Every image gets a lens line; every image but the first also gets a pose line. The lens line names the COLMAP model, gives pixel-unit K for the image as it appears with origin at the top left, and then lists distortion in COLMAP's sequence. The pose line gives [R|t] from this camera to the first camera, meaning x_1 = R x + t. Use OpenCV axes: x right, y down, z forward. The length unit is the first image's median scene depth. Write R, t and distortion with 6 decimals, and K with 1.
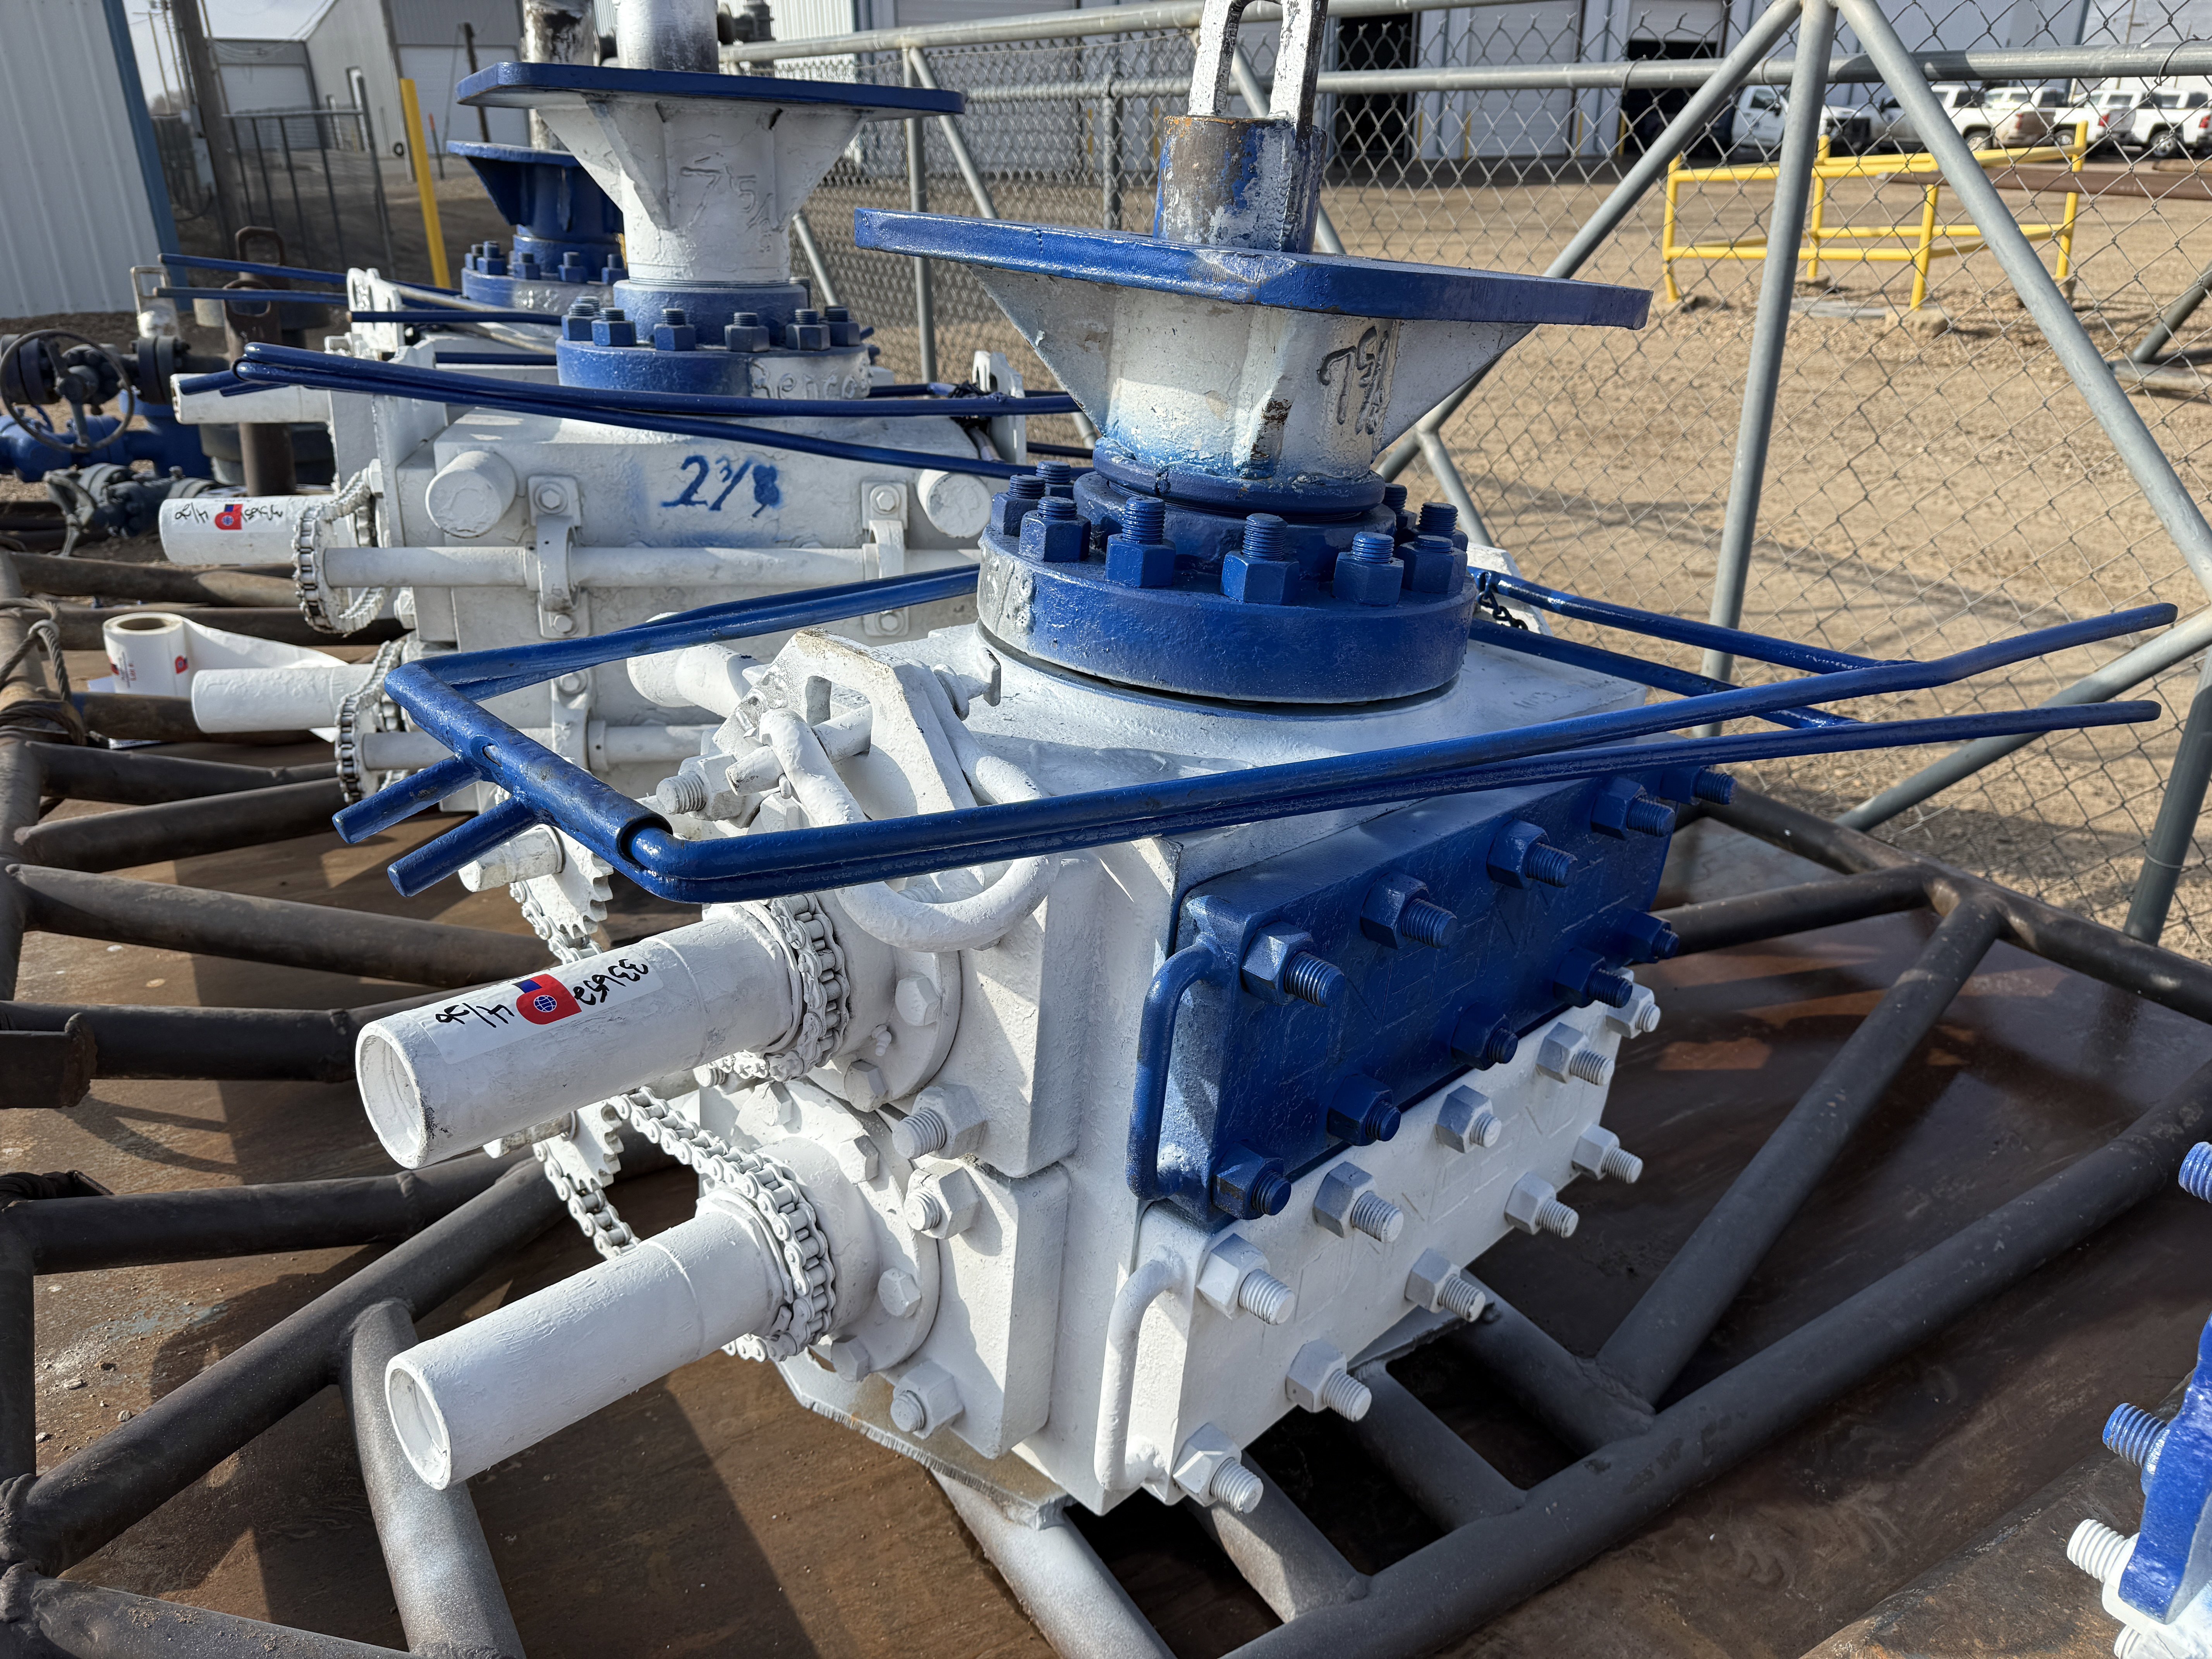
lens RADIAL K [[1573.8, 0, 1106.0], [0, 1573.8, 829.5], [0, 0, 1]] dist [0.011068, -0.022018]
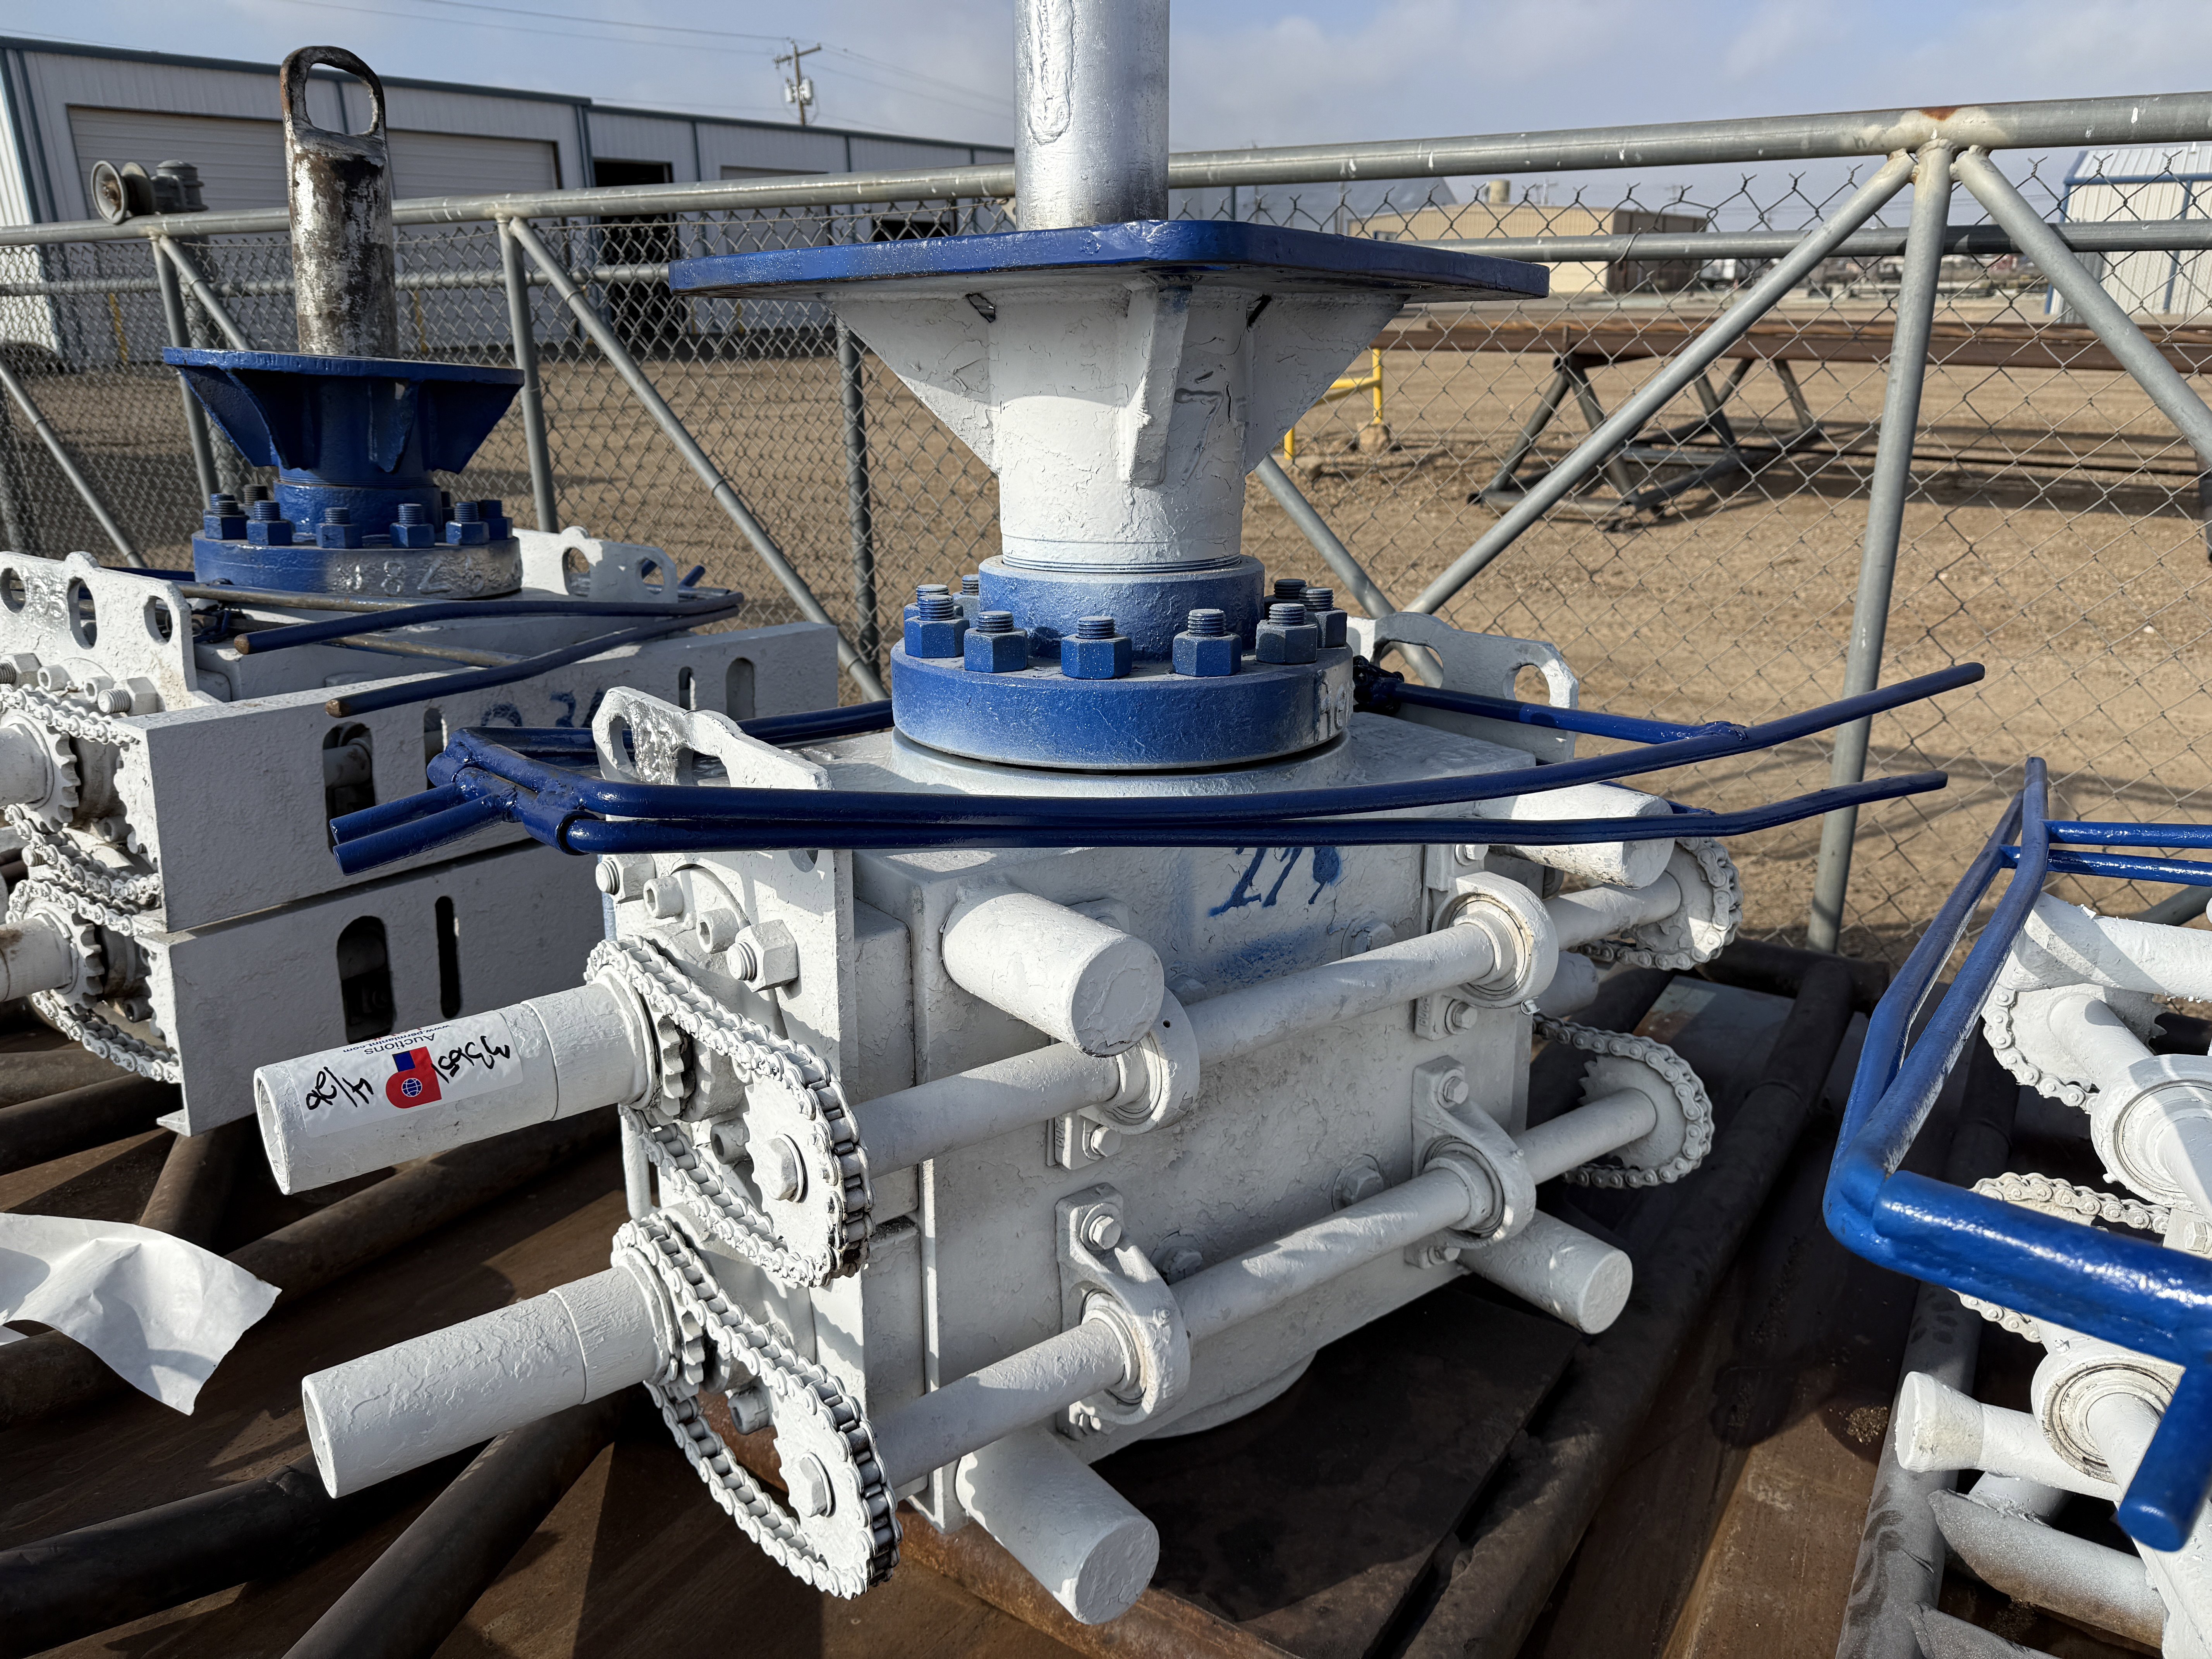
lens RADIAL K [[1573.8, 0, 1106.0], [0, 1573.8, 829.5], [0, 0, 1]] dist [0.011068, -0.022018]
pose [[0.897127, -0.151148, 0.415112, -0.381314], [0.190231, 0.980242, -0.054202, -0.142425], [-0.398718, 0.127593, 0.908154, 0.302206]]
